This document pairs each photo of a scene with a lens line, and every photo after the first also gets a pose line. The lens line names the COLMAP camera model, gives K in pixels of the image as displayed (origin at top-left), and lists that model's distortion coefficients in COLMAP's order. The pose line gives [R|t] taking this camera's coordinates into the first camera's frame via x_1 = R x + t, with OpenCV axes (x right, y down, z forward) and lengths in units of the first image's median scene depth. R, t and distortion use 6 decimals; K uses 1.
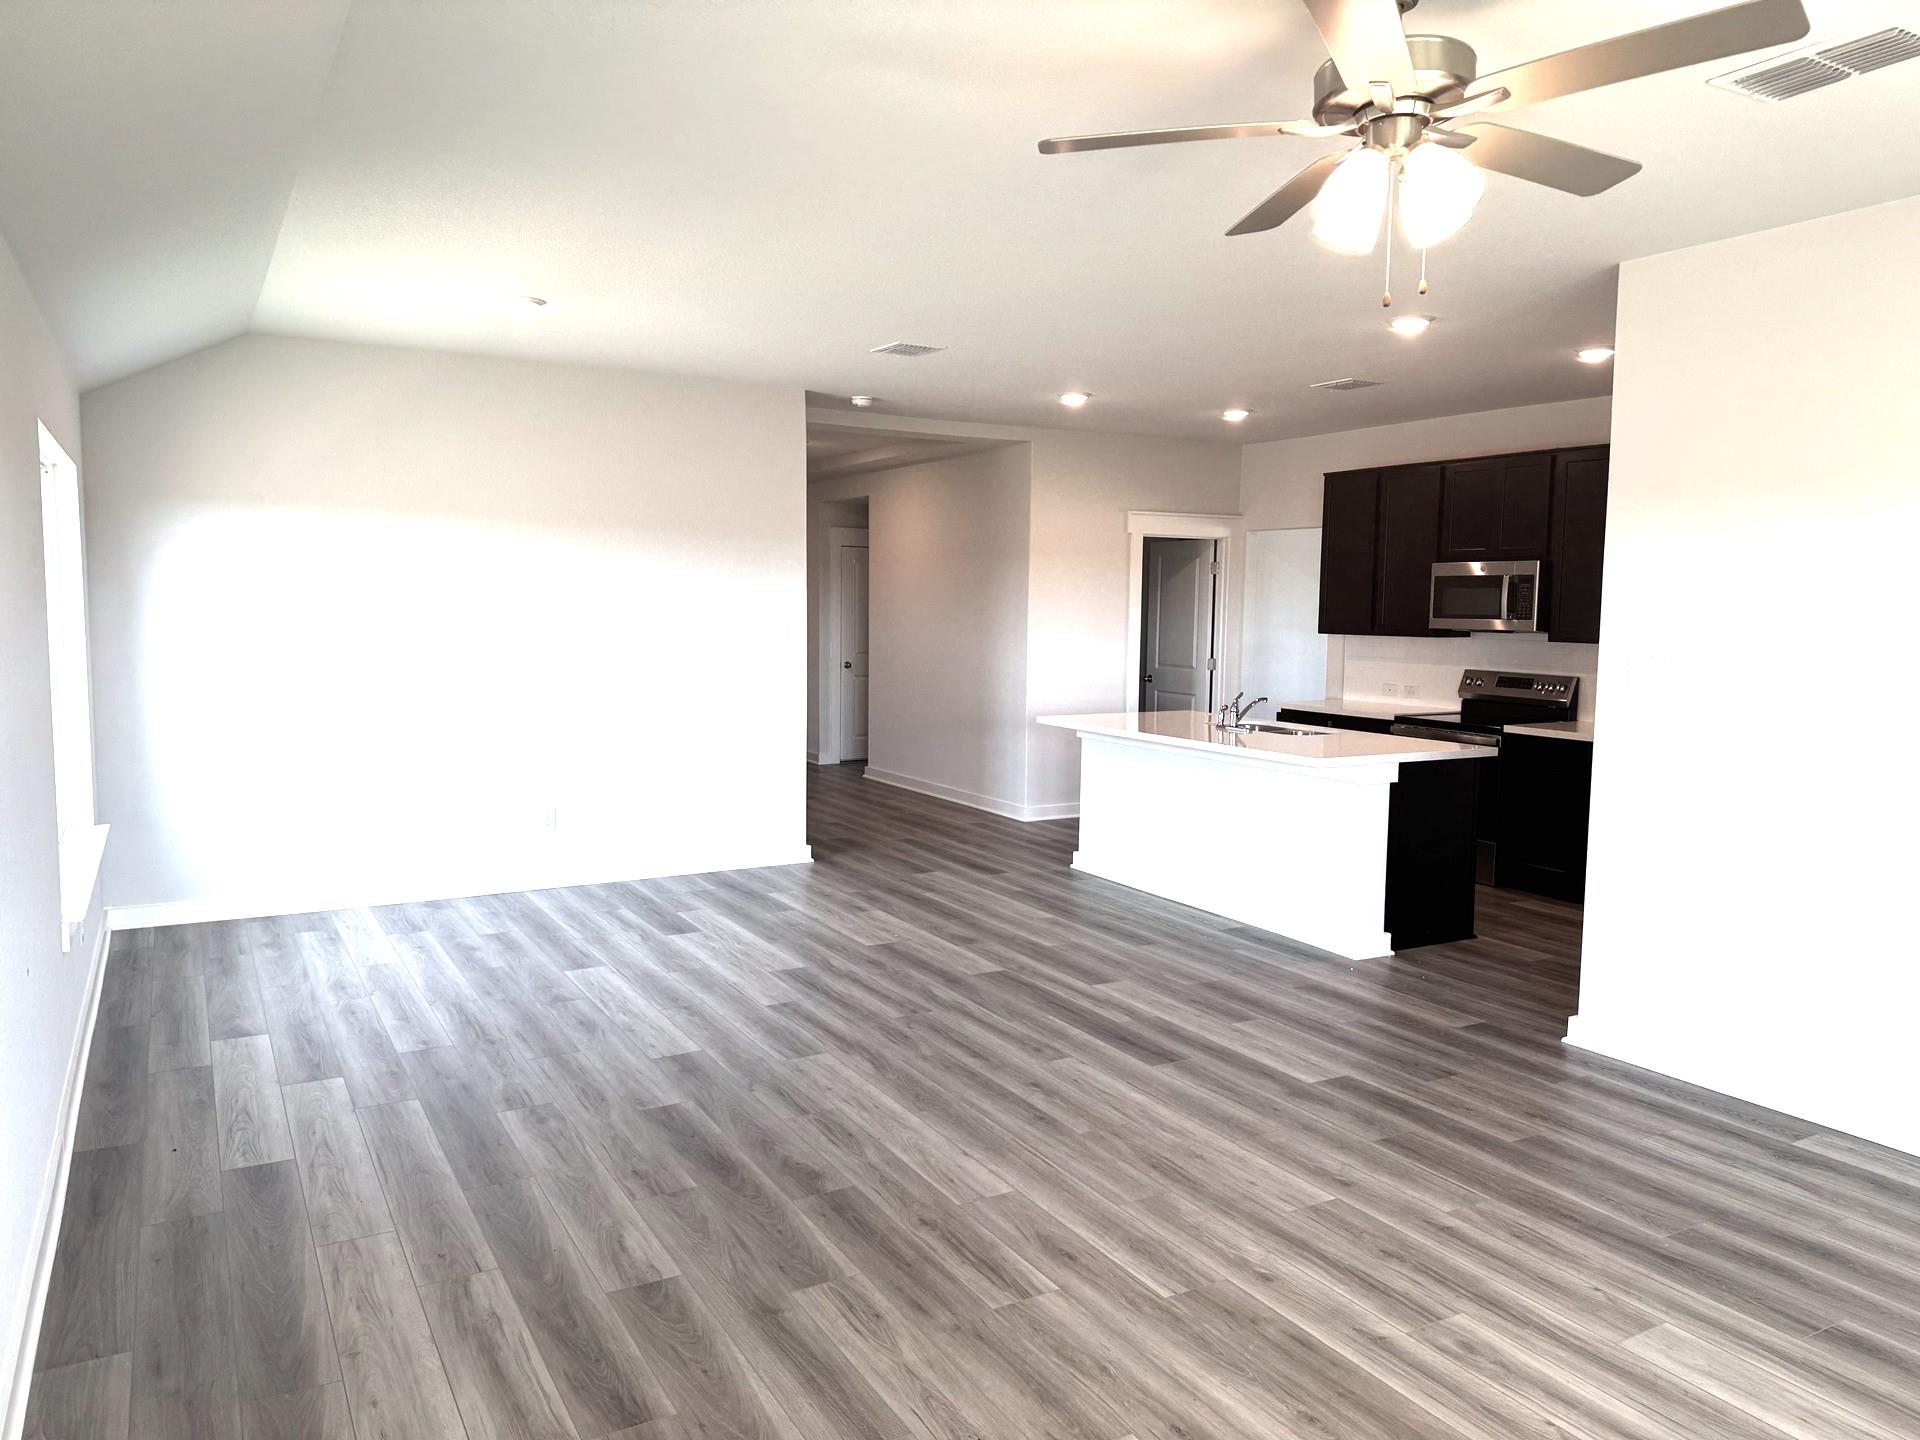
lens RADIAL K [[1354.6, 0, 960.0], [0, 1354.6, 720.0], [0, 0, 1]] dist [0.138458, -0.137675]
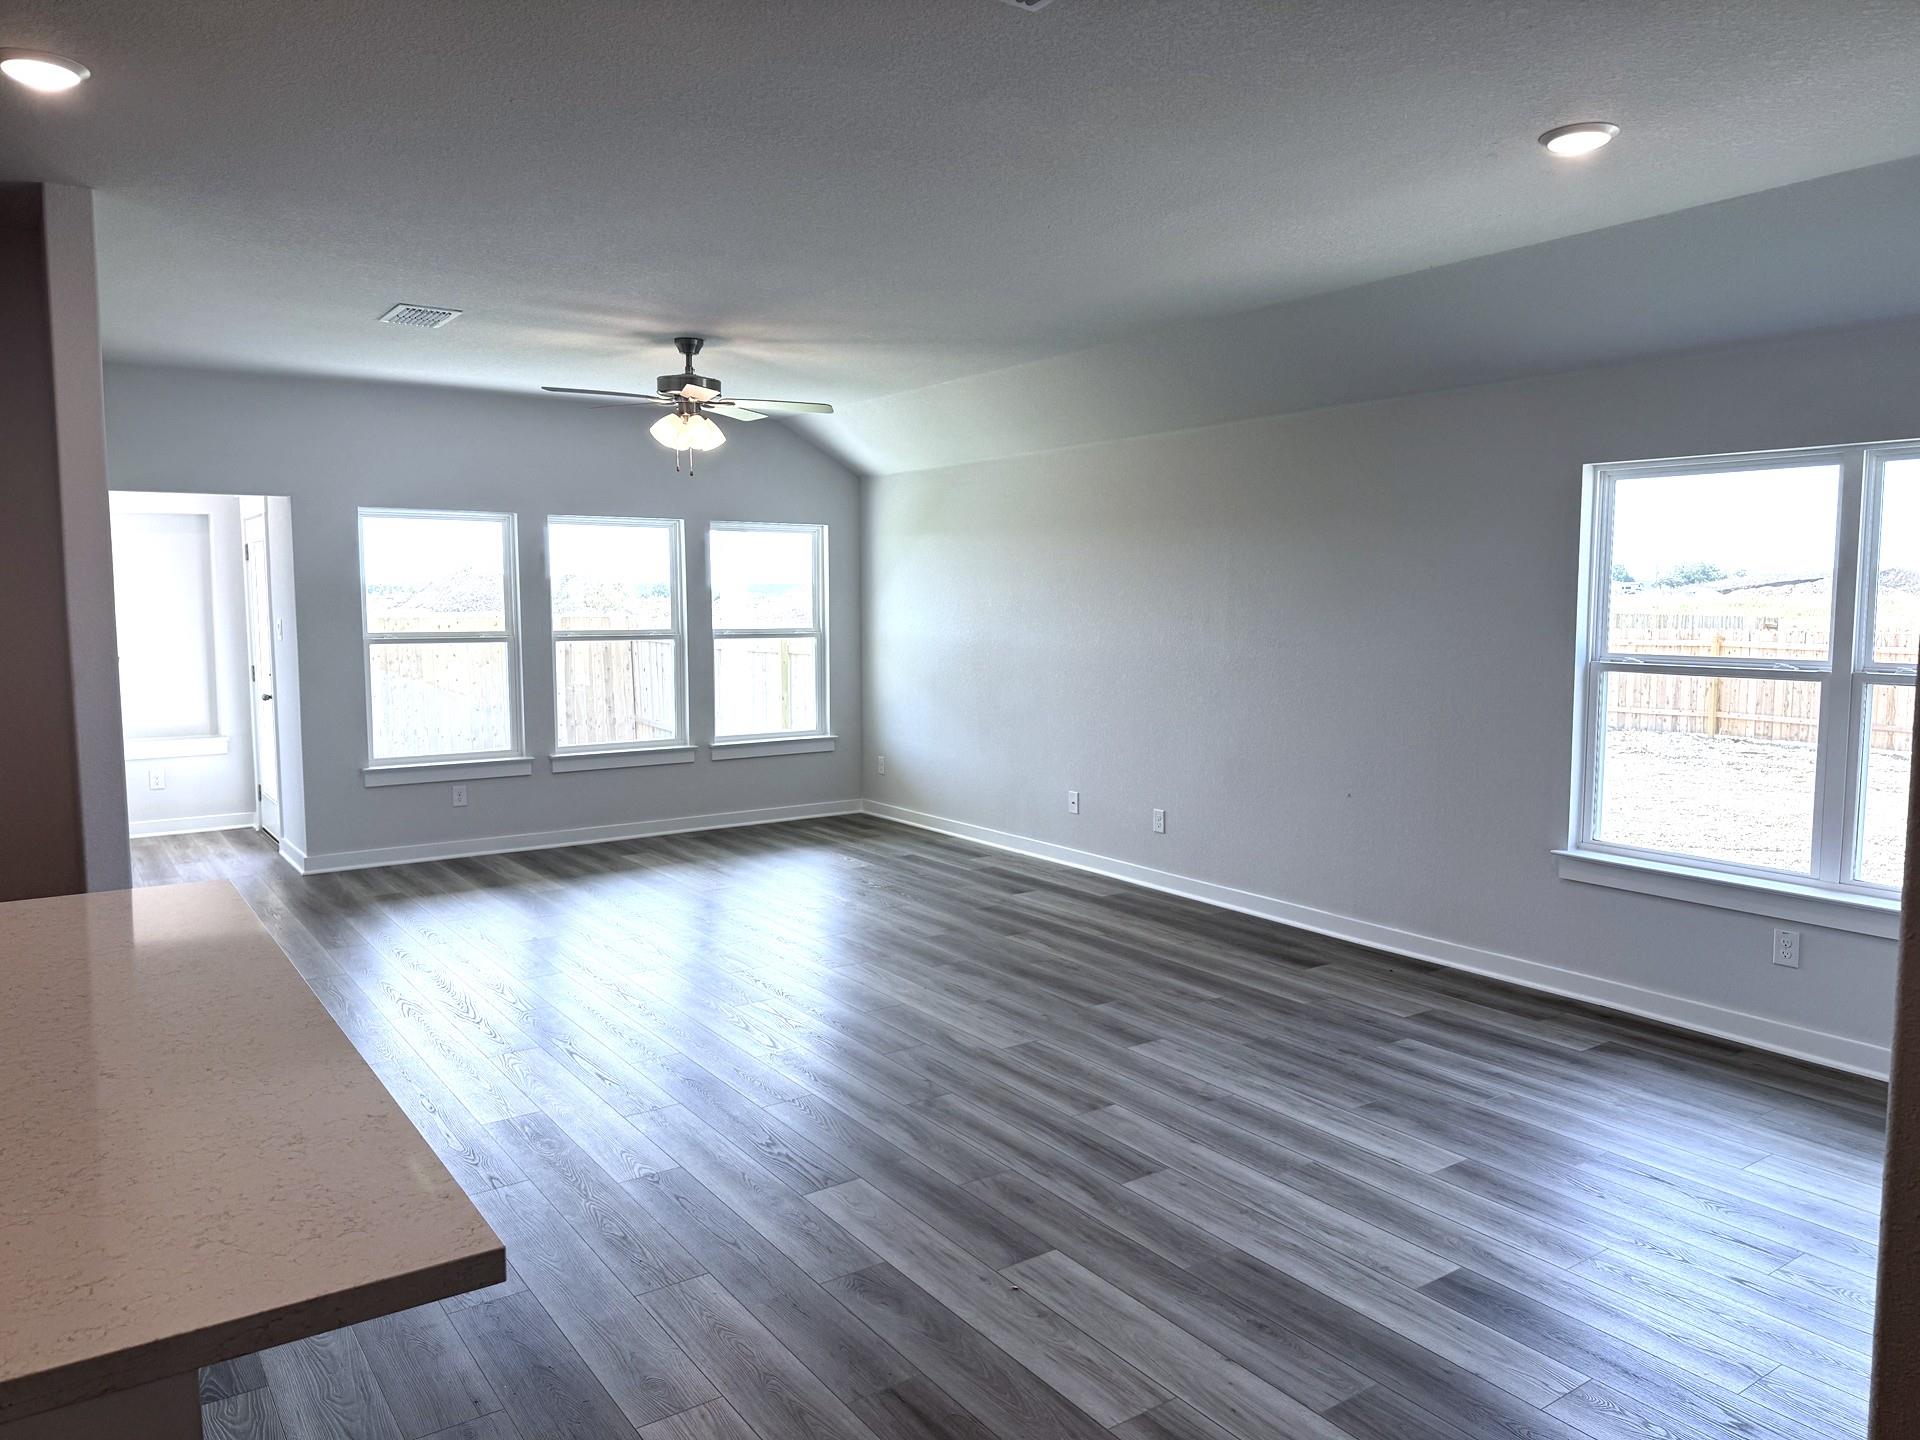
lens RADIAL K [[1354.6, 0, 960.0], [0, 1354.6, 720.0], [0, 0, 1]] dist [0.138458, -0.137675]
pose [[-0.996398, -0.002380, -0.084767, 0.019528], [-0.017557, 0.983737, 0.178756, -0.168814], [0.082964, 0.179600, -0.980235, 1.872428]]
